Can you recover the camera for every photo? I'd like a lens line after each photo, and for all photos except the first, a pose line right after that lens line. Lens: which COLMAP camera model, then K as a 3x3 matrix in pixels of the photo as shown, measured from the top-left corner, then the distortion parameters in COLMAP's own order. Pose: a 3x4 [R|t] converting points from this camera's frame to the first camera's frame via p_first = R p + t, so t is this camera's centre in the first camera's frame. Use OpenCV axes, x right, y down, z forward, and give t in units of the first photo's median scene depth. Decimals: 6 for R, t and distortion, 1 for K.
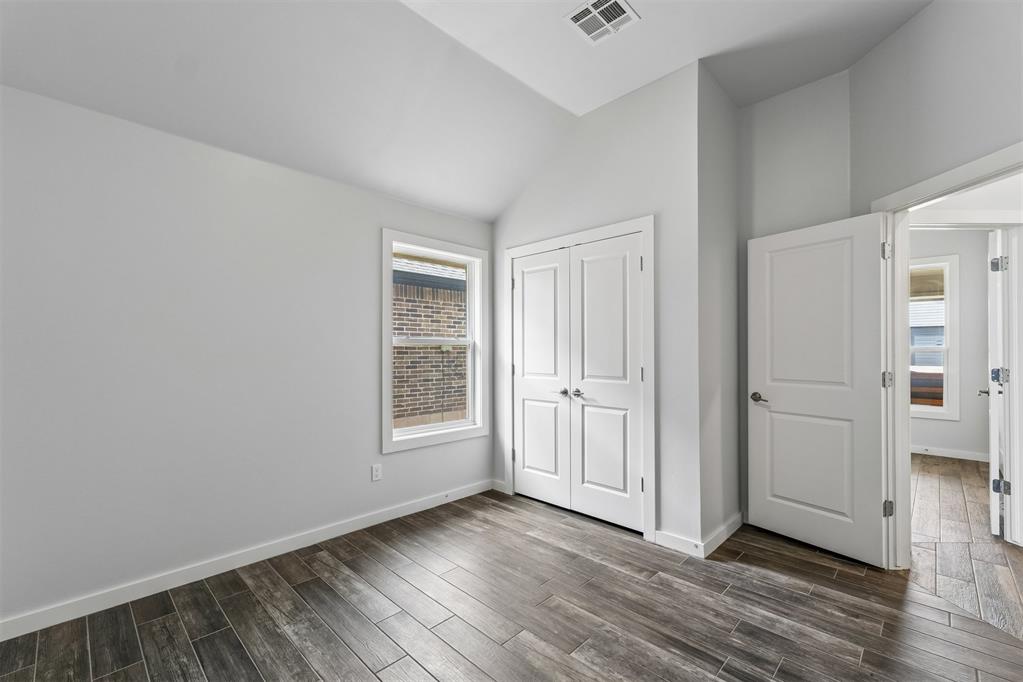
lens RADIAL K [[434.3, 0, 507.6], [0, 434.3, 353.5], [0, 0, 1]] dist [0.010400, -0.000073]
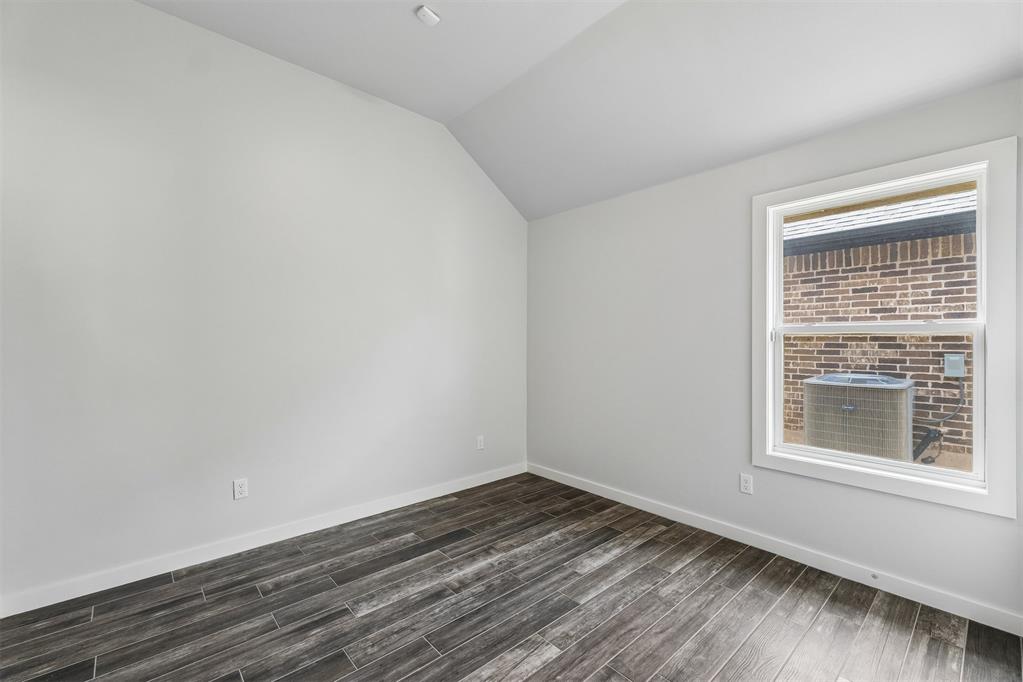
lens RADIAL K [[429.4, 0, 511.8], [0, 429.4, 349.6], [0, 0, 1]] dist [0.009558, -0.000040]
pose [[-0.062849, 0.016424, -0.997888, 0.605920], [-0.010473, 0.999799, 0.017115, -0.002405], [0.997968, 0.011527, -0.062664, 0.619864]]
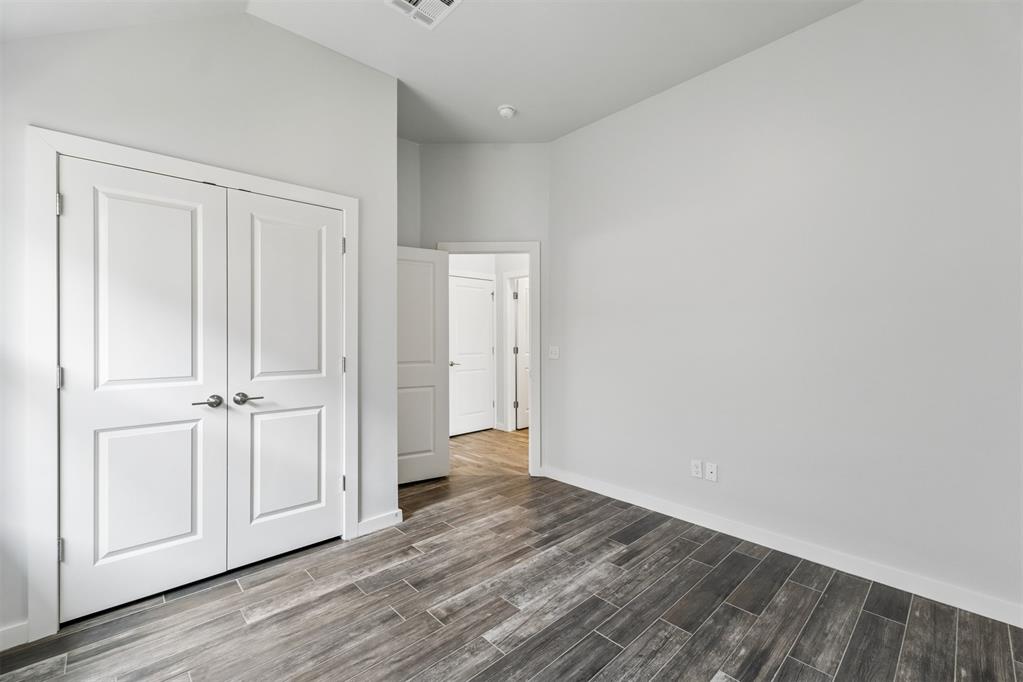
lens RADIAL K [[428.9, 0, 510.4], [0, 428.9, 344.0], [0, 0, 1]] dist [0.004805, -0.000121]
pose [[0.040429, -0.010046, 0.999132, -0.573856], [0.007981, 0.999921, 0.009731, -0.002330], [-0.999151, 0.007581, 0.040506, 0.587804]]
